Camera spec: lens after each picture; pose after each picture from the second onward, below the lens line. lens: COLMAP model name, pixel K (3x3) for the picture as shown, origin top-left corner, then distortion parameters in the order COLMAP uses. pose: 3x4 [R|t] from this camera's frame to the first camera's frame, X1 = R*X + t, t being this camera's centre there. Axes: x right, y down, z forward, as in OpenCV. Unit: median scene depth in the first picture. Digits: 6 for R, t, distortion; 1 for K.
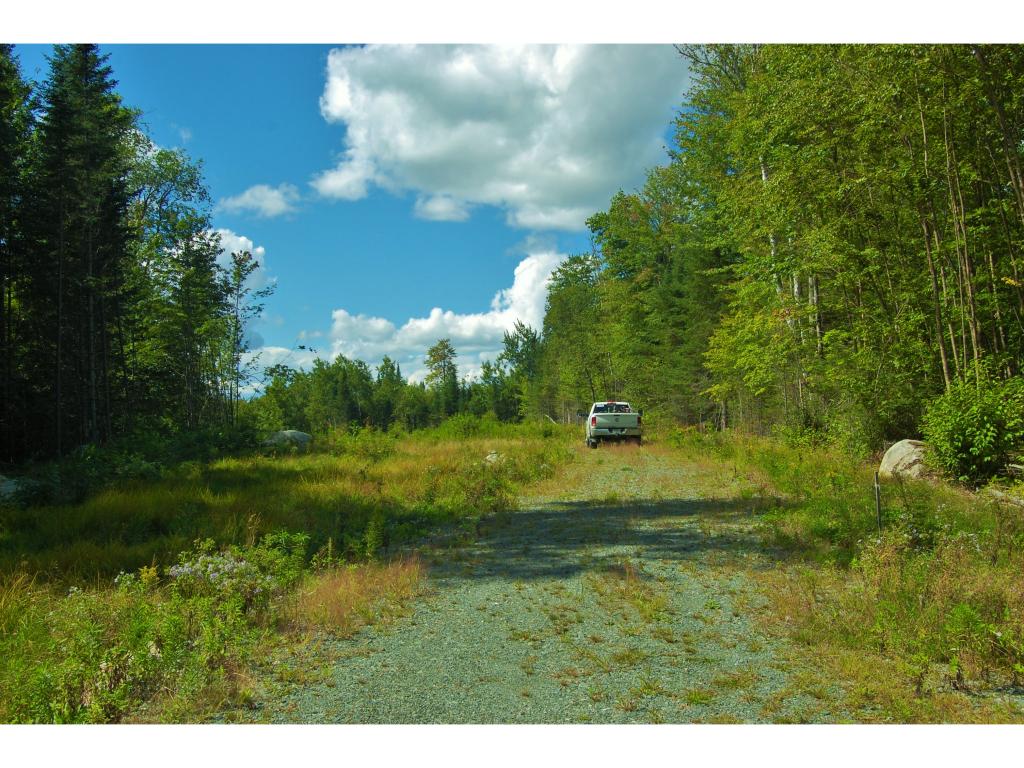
lens RADIAL K [[1064.8, 0, 514.6], [0, 1064.8, 387.9], [0, 0, 1]] dist [-0.057732, 0.000000]
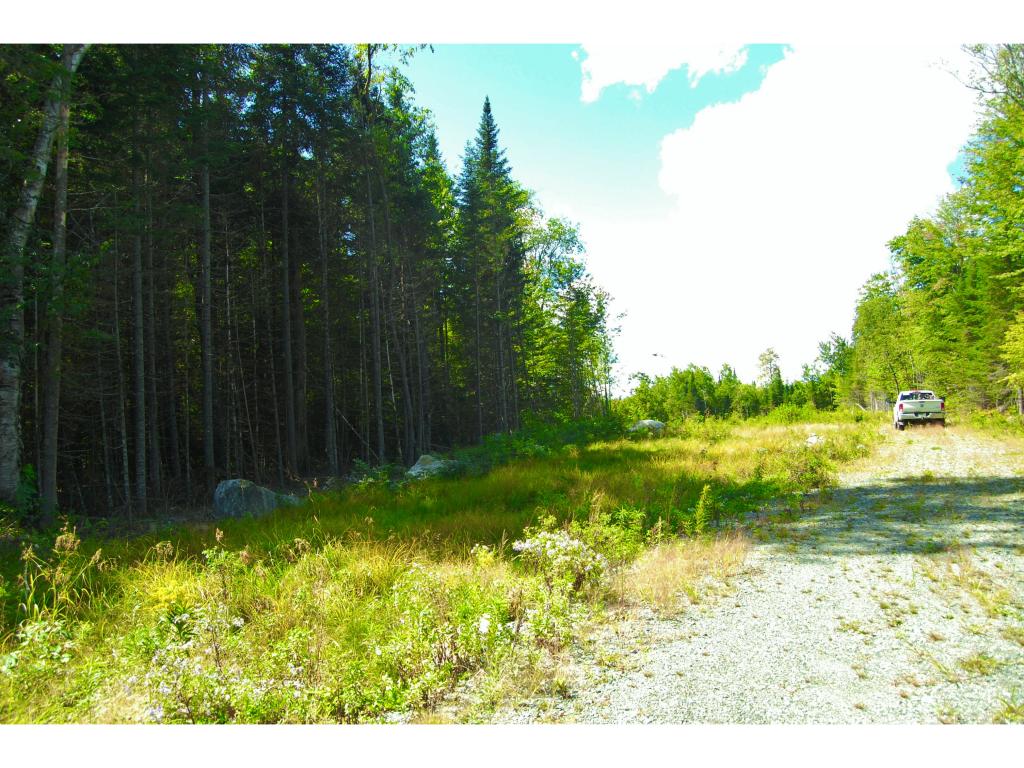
lens RADIAL K [[789.8, 0, 507.8], [0, 789.8, 384.9], [0, 0, 1]] dist [-0.080036, 0.019985]
pose [[0.923992, -0.033510, -0.380940, -0.001341], [0.031868, 0.999436, -0.010620, 0.002237], [0.381081, -0.002328, 0.924539, 0.048011]]
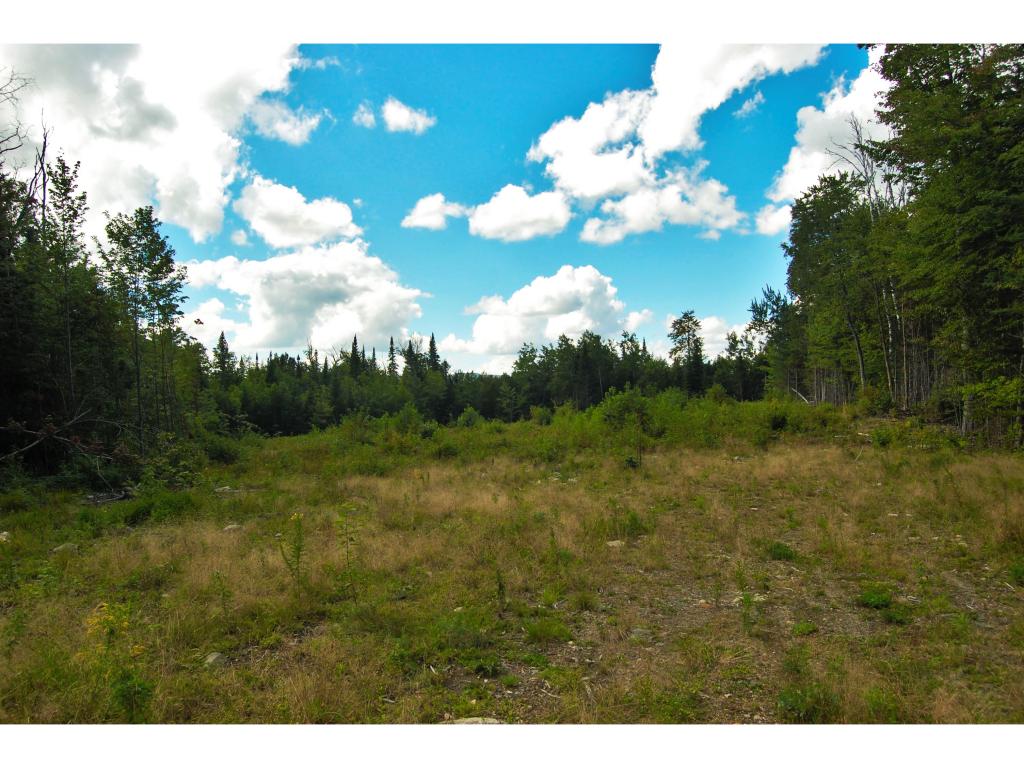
lens RADIAL K [[789.8, 0, 511.5], [0, 789.8, 377.9], [0, 0, 1]] dist [-0.080036, 0.019985]
pose [[0.944155, -0.006950, -0.329429, 0.361988], [0.010038, 0.999920, 0.007672, 0.162997], [0.329350, -0.010551, 0.944149, 6.033612]]
